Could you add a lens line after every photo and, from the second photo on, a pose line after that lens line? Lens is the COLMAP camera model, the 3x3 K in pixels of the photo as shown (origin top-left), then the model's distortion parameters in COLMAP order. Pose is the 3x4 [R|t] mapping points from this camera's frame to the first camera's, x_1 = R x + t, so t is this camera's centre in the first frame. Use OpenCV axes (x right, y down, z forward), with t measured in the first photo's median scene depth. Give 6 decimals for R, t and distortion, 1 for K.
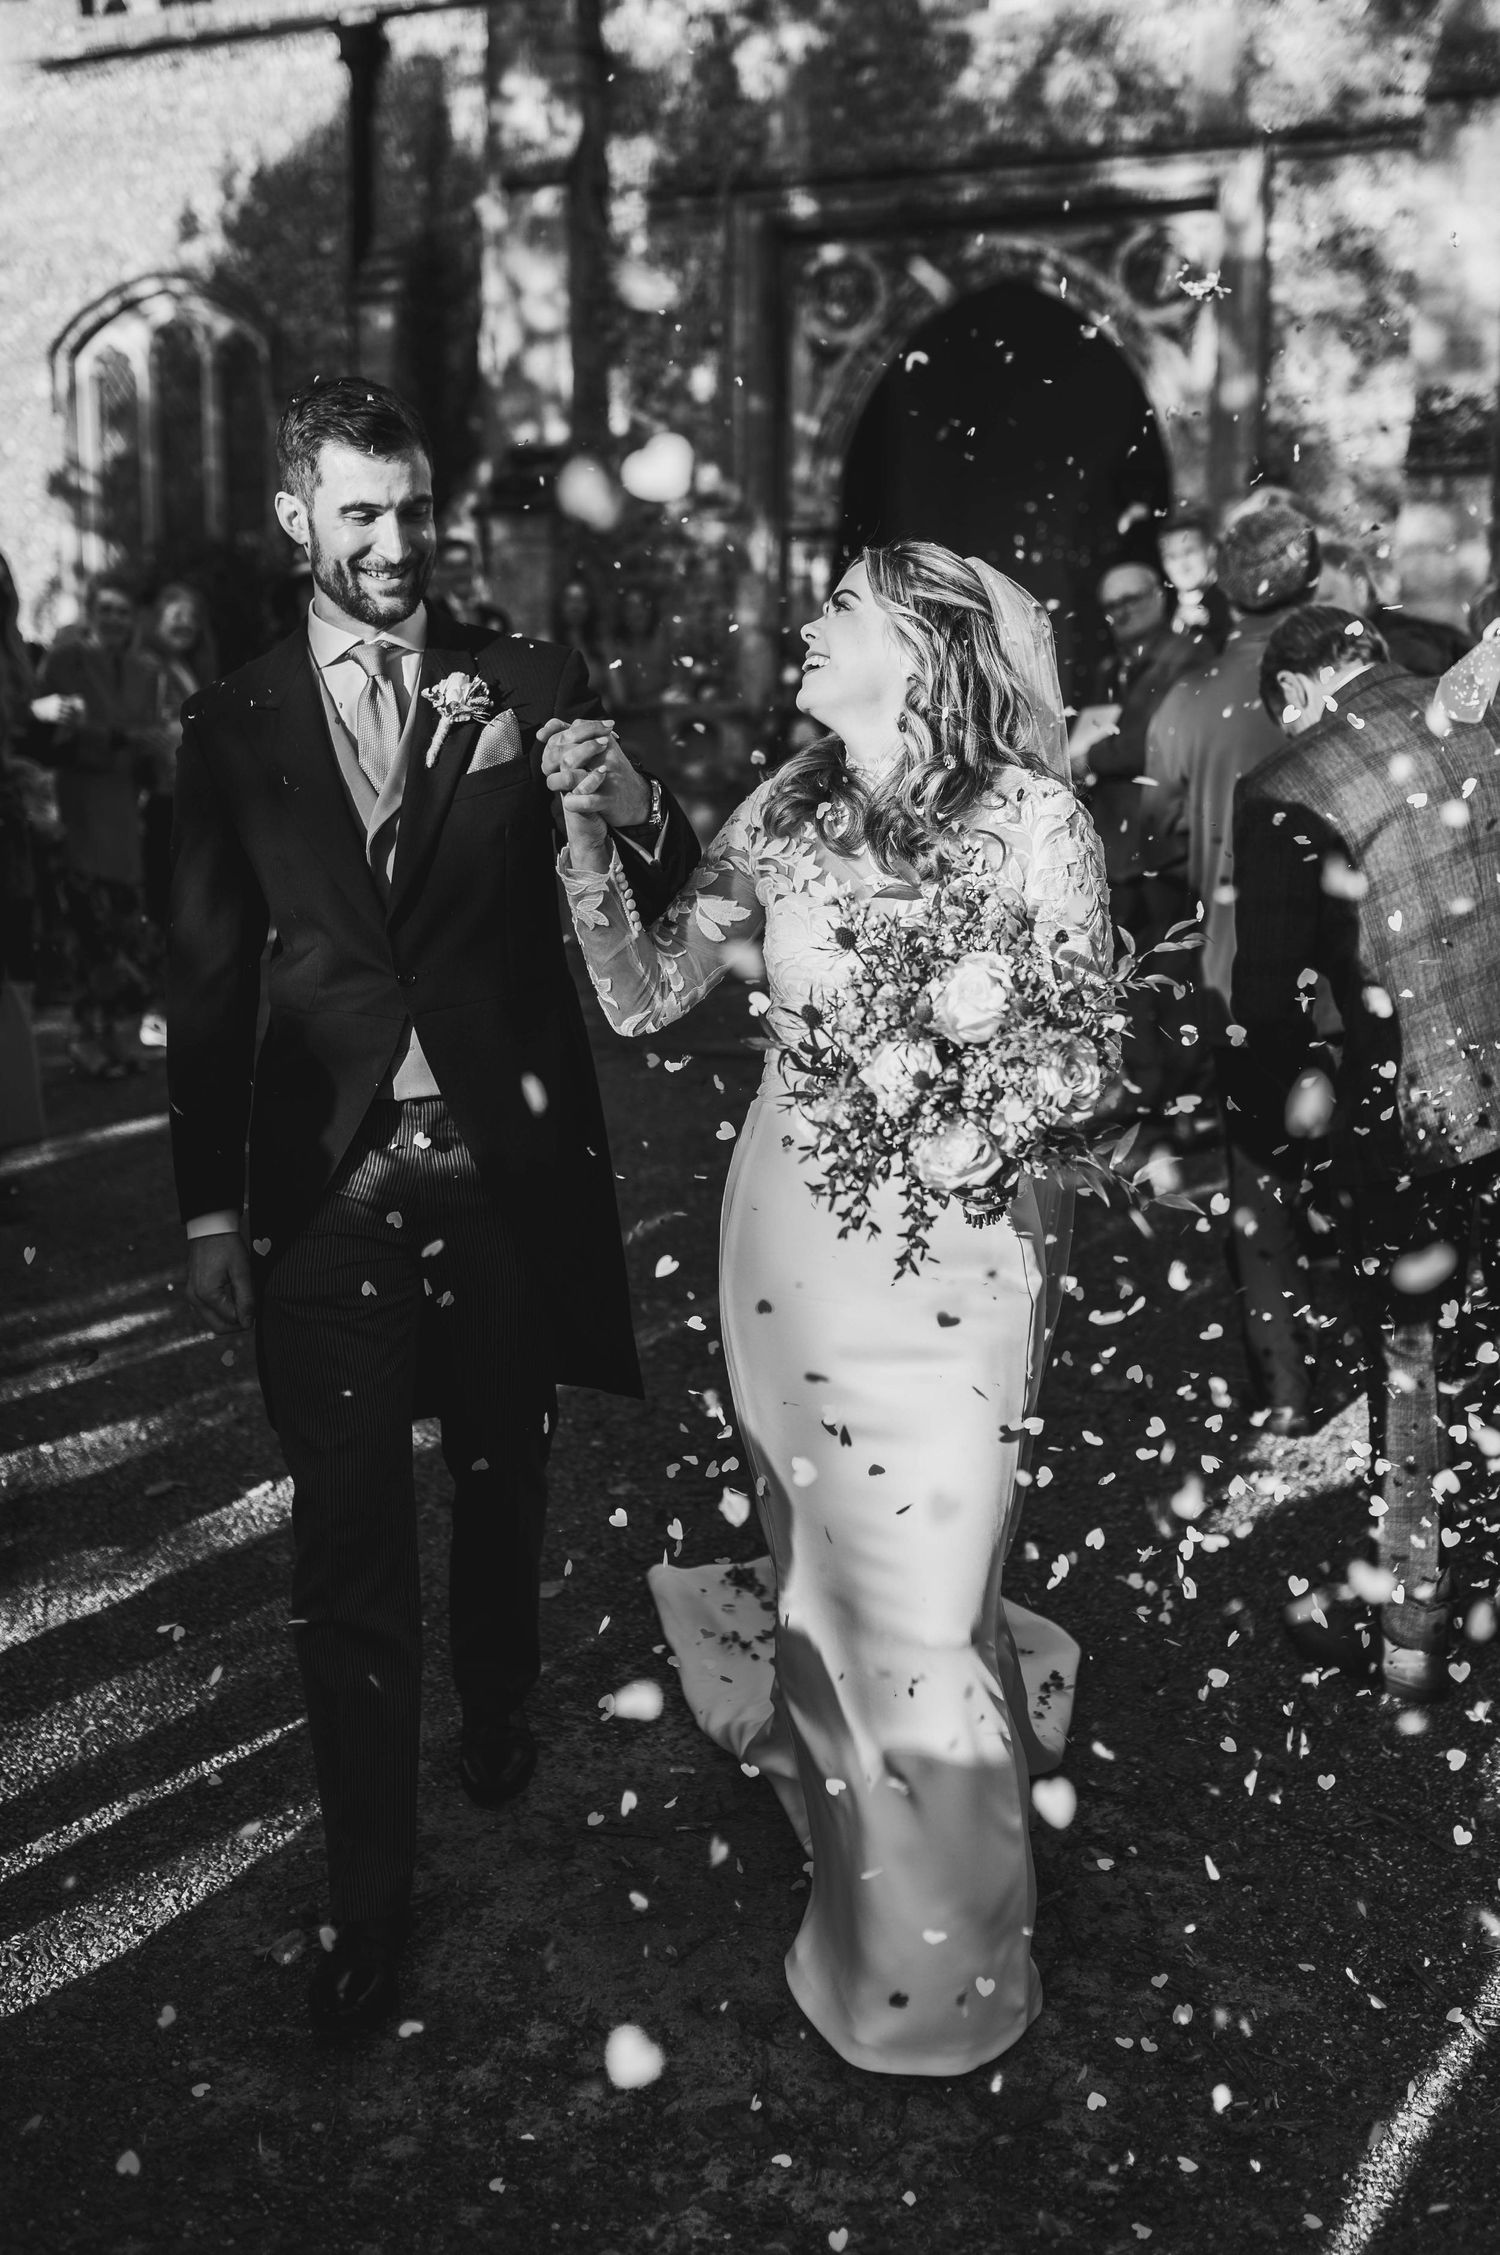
lens RADIAL K [[2286.9, 0, 764.4], [0, 2286.9, 1145.2], [0, 0, 1]] dist [-0.024644, 0.000000]
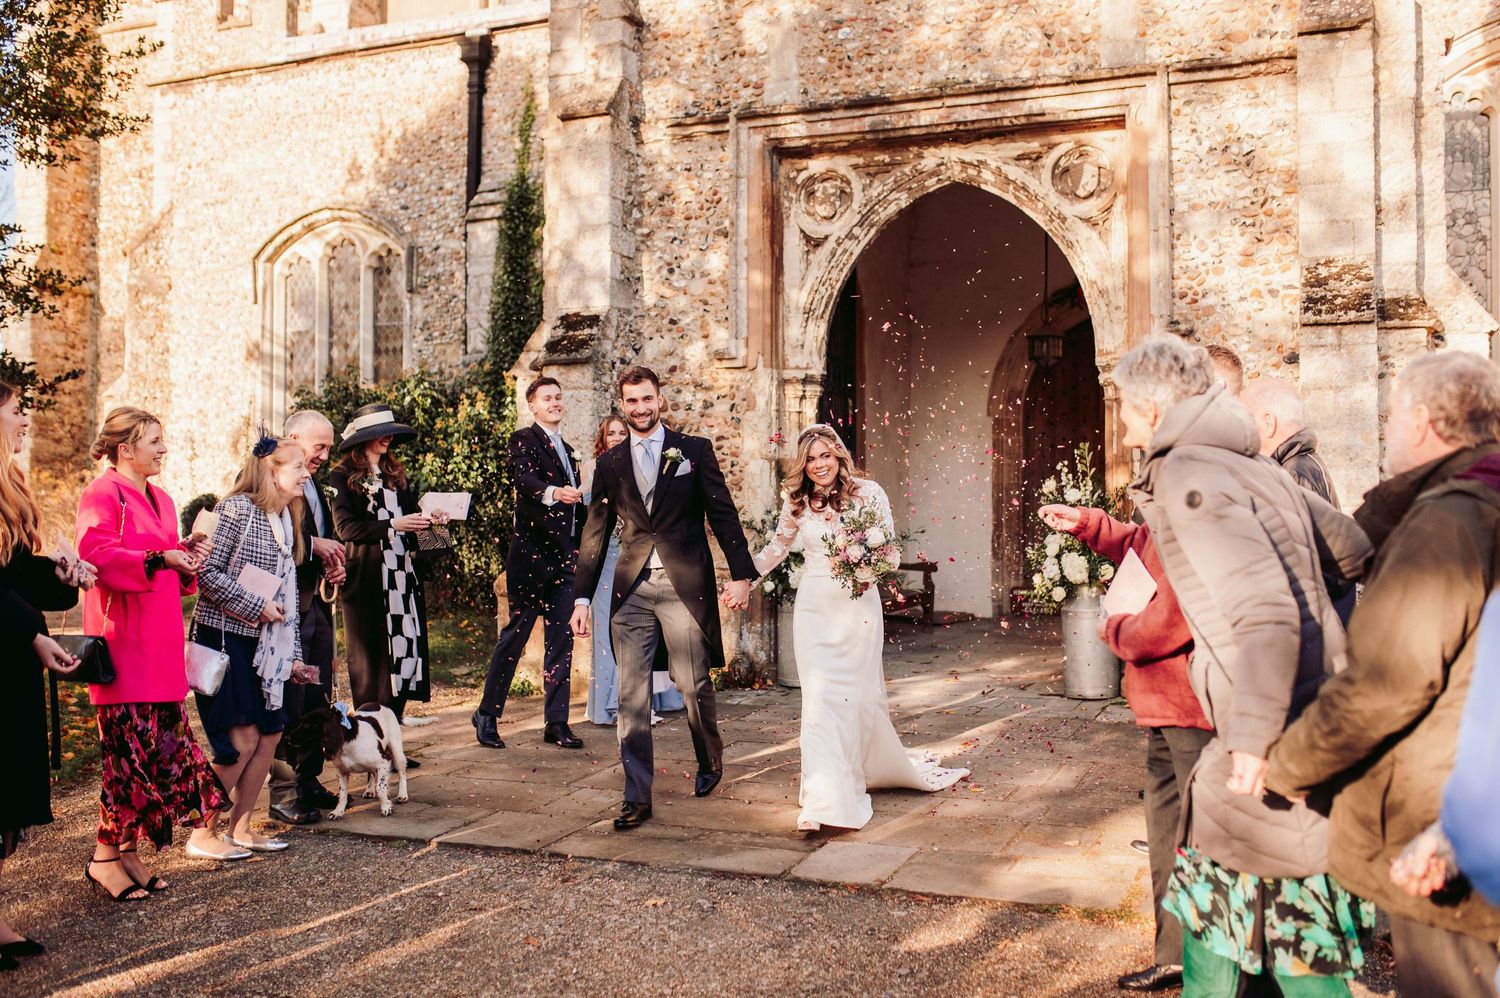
lens RADIAL K [[1521.2, 0, 743.5], [0, 1521.2, 496.2], [0, 0, 1]] dist [-0.024644, 0.000000]
pose [[0.999926, -0.001567, -0.012049, -0.001769], [-0.000771, 0.981471, -0.191611, -0.047831], [0.012126, 0.191607, 0.981397, 0.203223]]
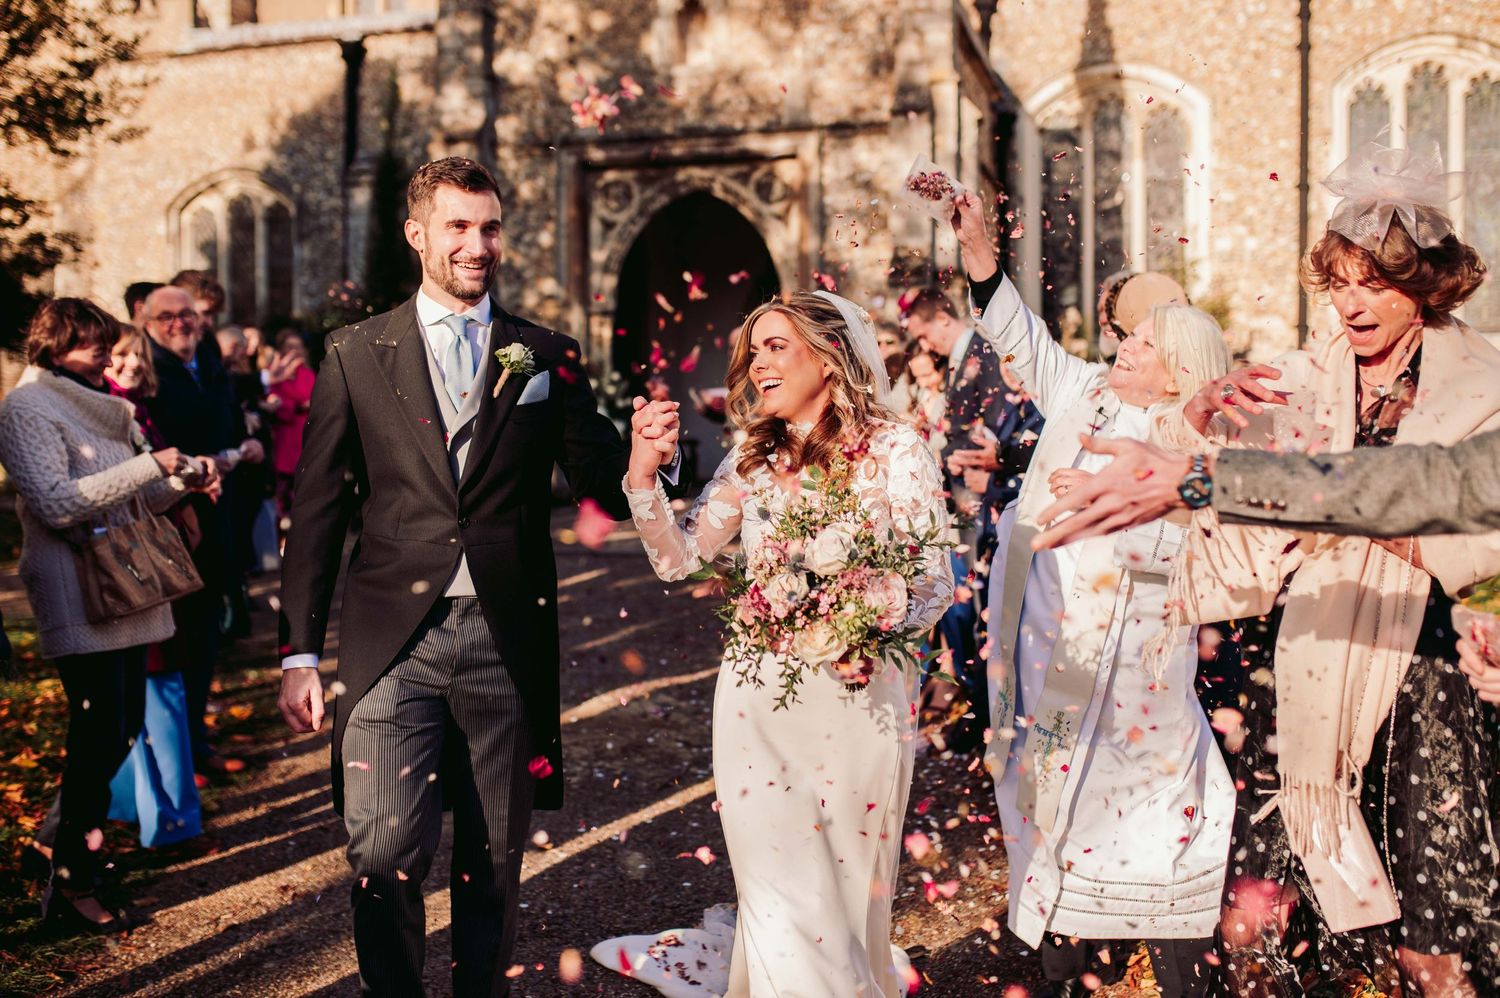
lens RADIAL K [[1521.2, 0, 736.2], [0, 1521.2, 483.2], [0, 0, 1]] dist [-0.024644, 0.000000]
pose [[0.994491, -0.009326, 0.104404, -0.002438], [0.024747, 0.988767, -0.147404, 0.074380], [-0.101856, 0.149176, 0.983551, -0.283994]]
